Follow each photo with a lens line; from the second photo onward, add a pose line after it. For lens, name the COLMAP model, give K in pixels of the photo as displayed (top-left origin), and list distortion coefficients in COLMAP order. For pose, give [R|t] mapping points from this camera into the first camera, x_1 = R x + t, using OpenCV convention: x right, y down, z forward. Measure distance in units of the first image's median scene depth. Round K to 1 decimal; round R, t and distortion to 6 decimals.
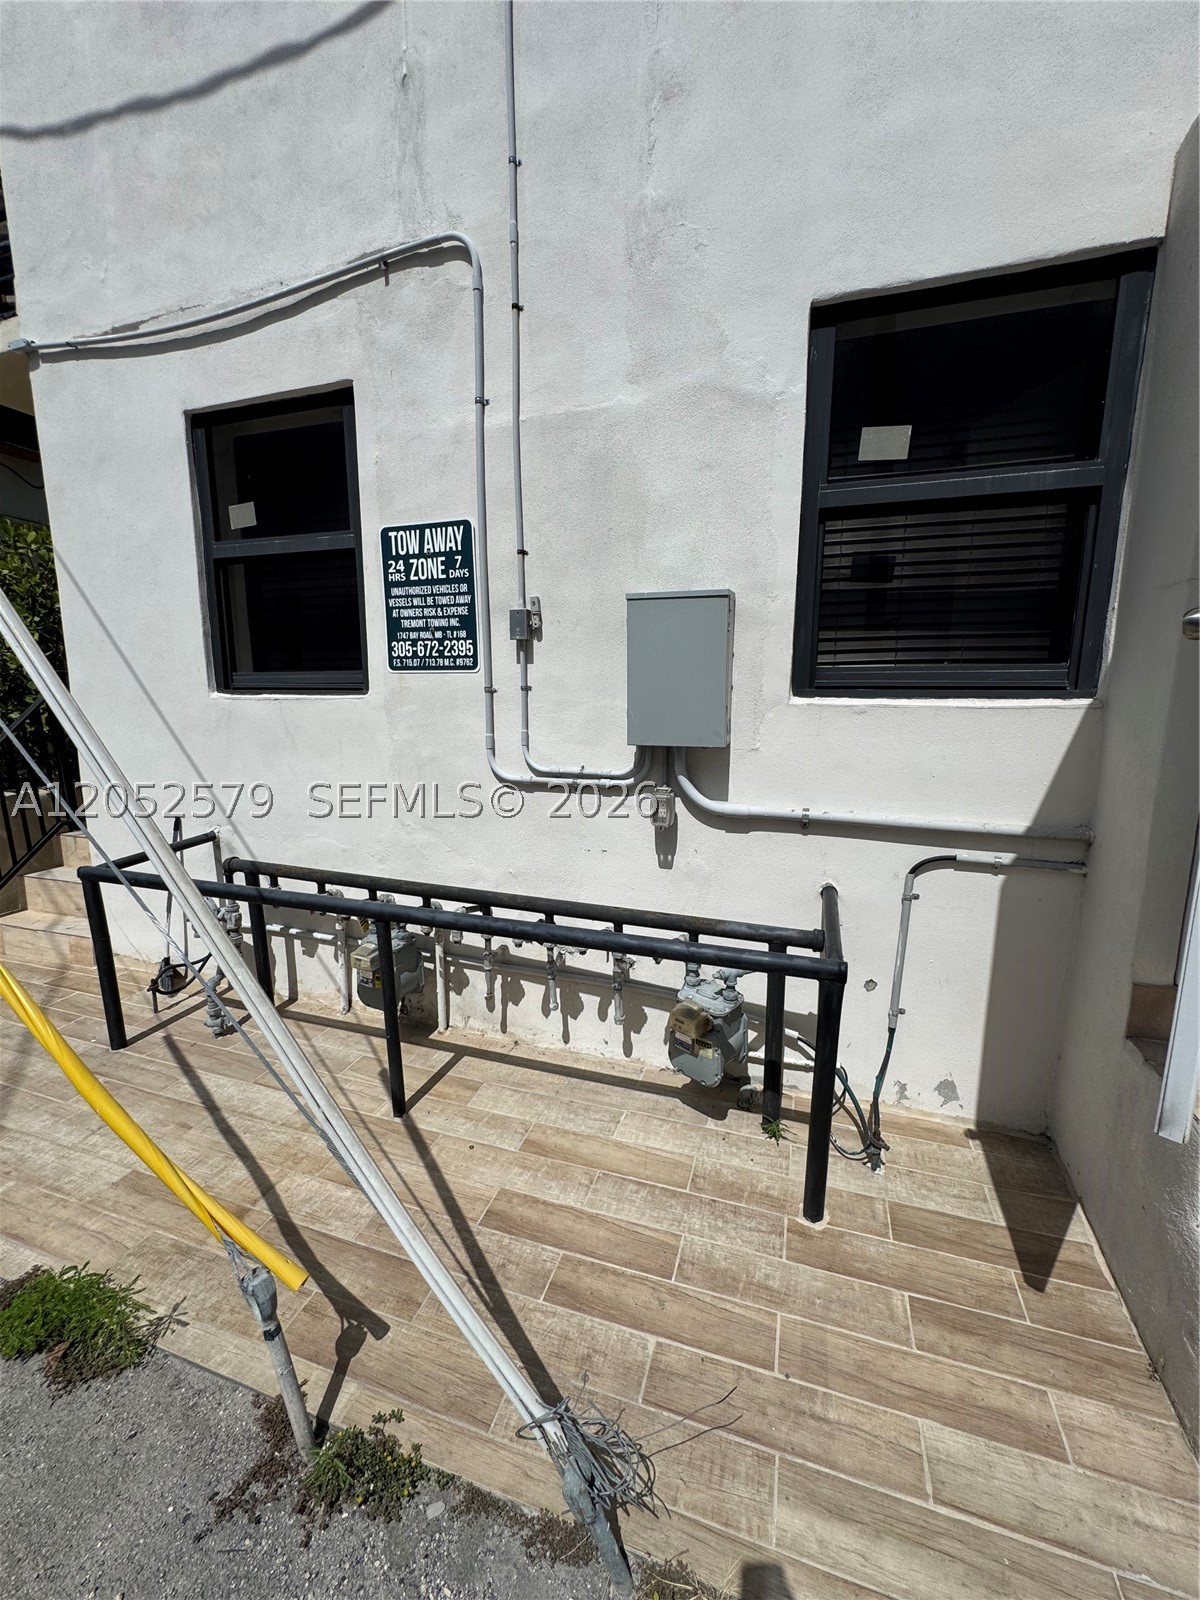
lens RADIAL K [[643.8, 0, 597.1], [0, 643.8, 801.5], [0, 0, 1]] dist [-0.003921, 0.000348]
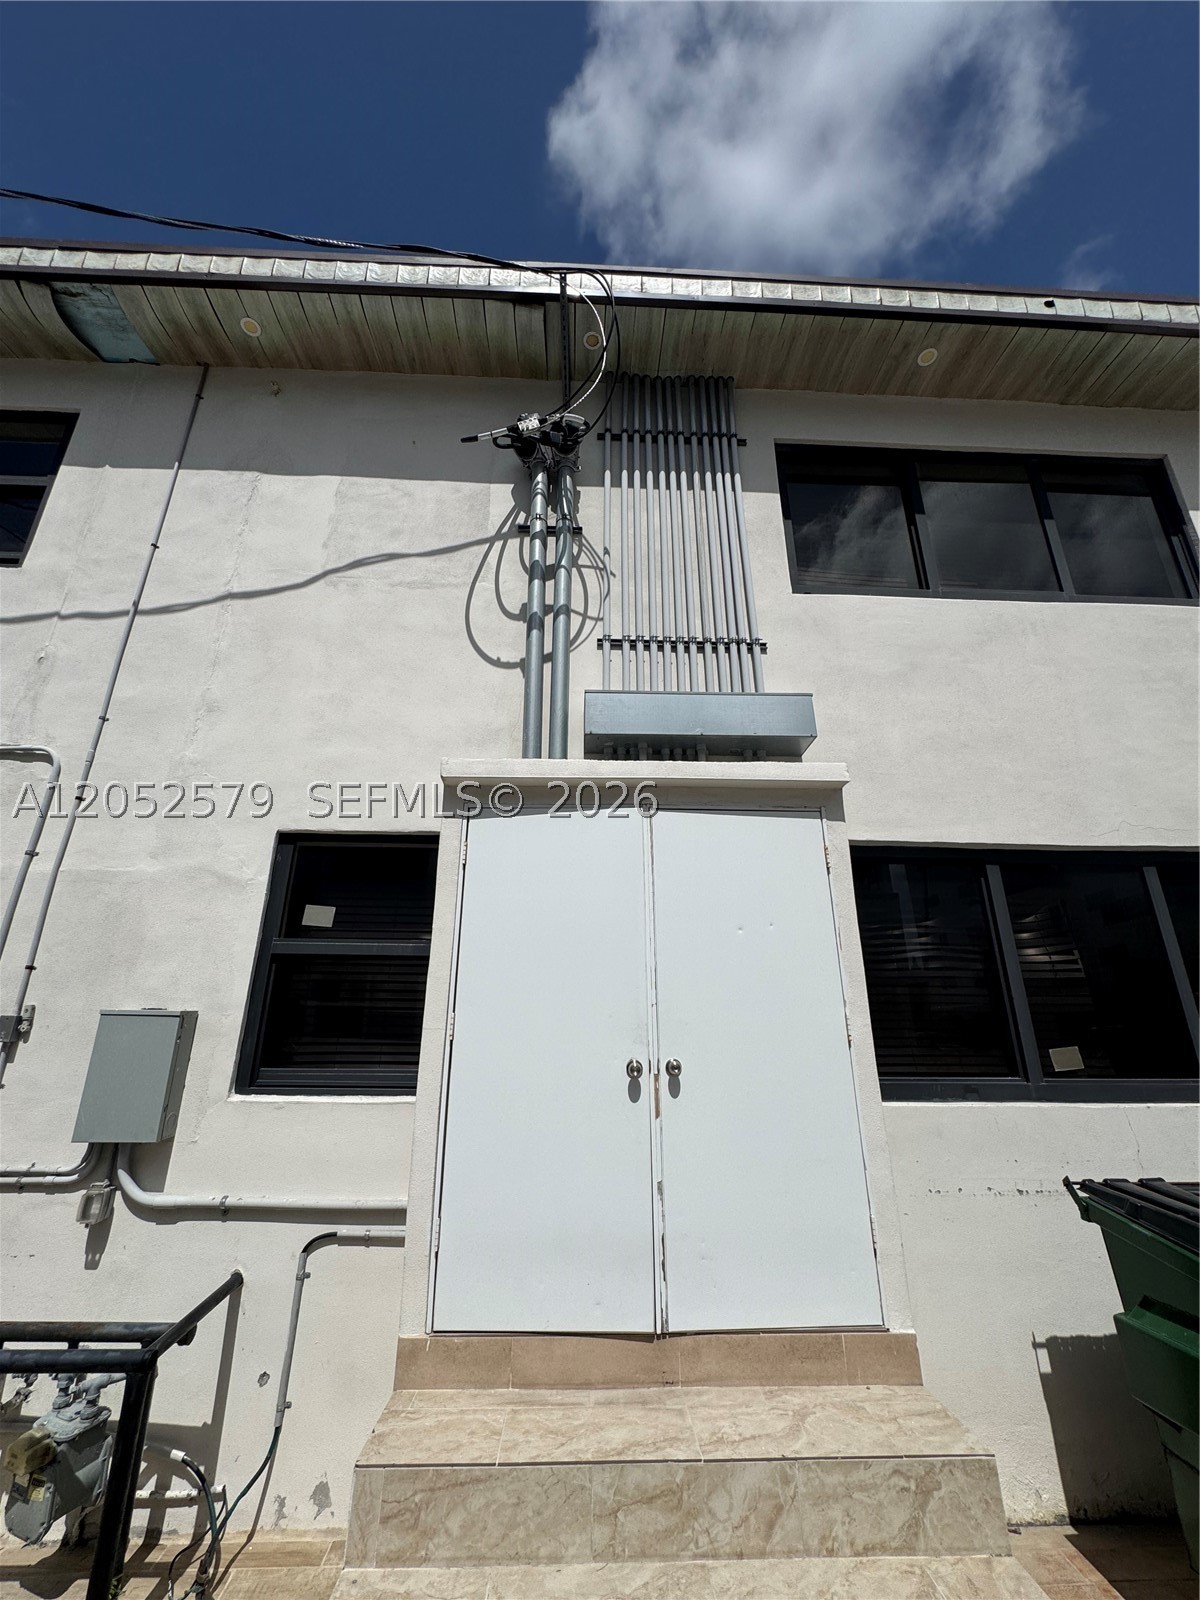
lens RADIAL K [[643.8, 0, 597.1], [0, 643.8, 801.5], [0, 0, 1]] dist [-0.003921, 0.000348]
pose [[0.933738, 0.126458, 0.334877, 0.465615], [0.055133, 0.873549, -0.483603, -0.014086], [-0.353687, 0.470021, 0.808694, -0.546203]]
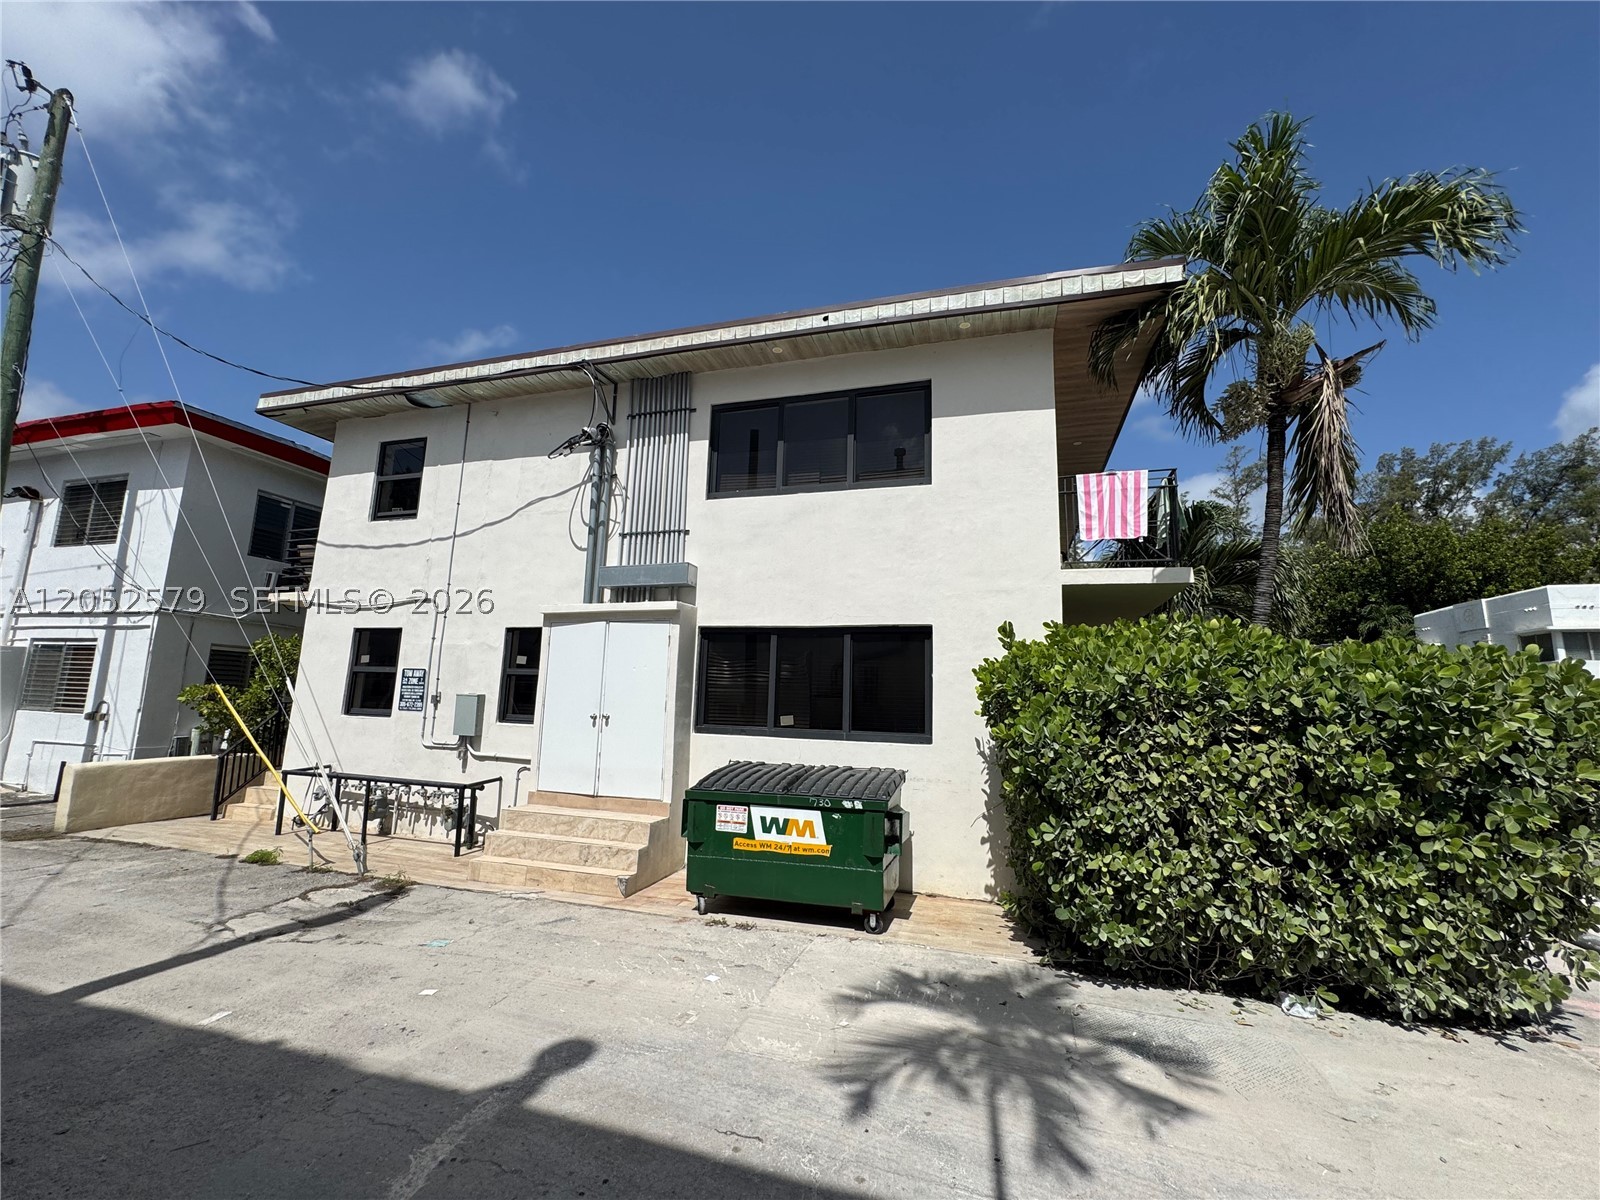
lens RADIAL K [[643.8, 0, 802.0], [0, 643.8, 601.0], [0, 0, 1]] dist [-0.003921, 0.000348]
pose [[0.999130, 0.032226, 0.026463, 1.872093], [-0.022026, 0.946722, -0.321298, 0.313415], [-0.035407, 0.320436, 0.946608, -2.690182]]
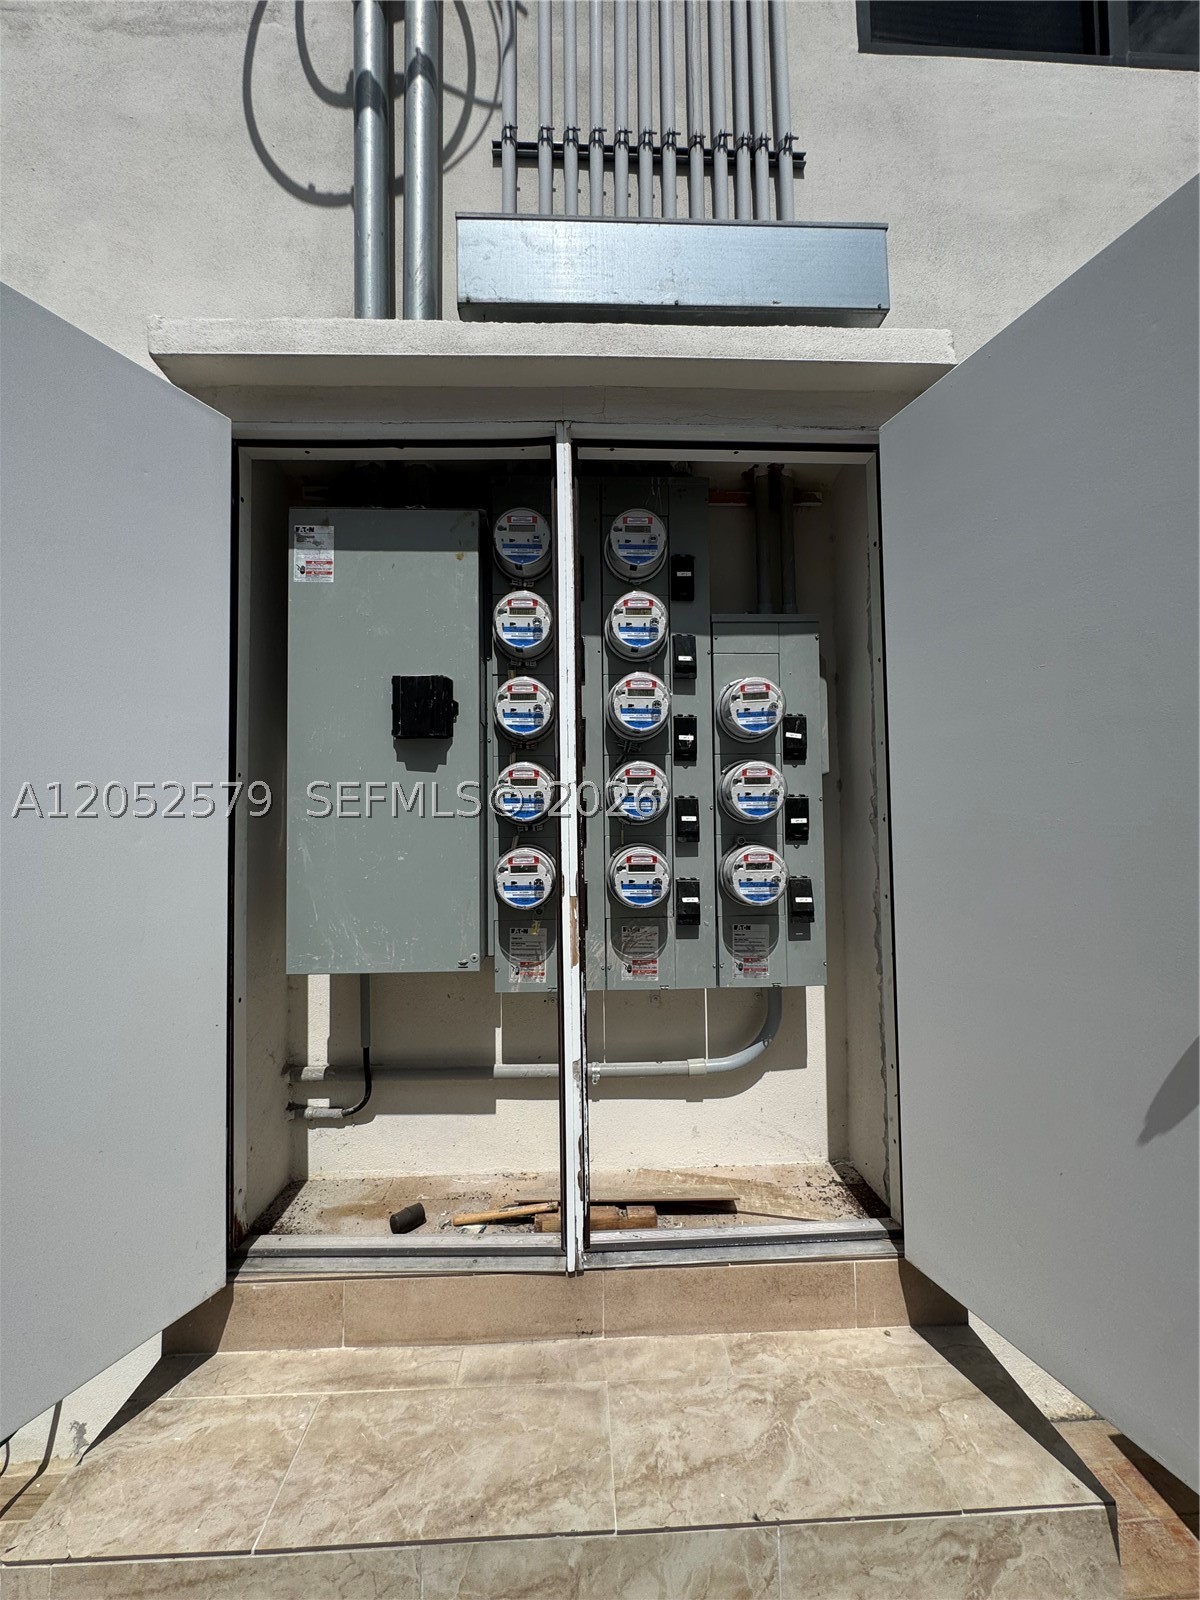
lens RADIAL K [[643.8, 0, 597.1], [0, 643.8, 801.5], [0, 0, 1]] dist [-0.003921, 0.000348]
pose [[0.931534, 0.007686, 0.363573, 0.775858], [0.070715, 0.976863, -0.201836, -0.095634], [-0.356712, 0.213727, 0.909438, -0.086082]]
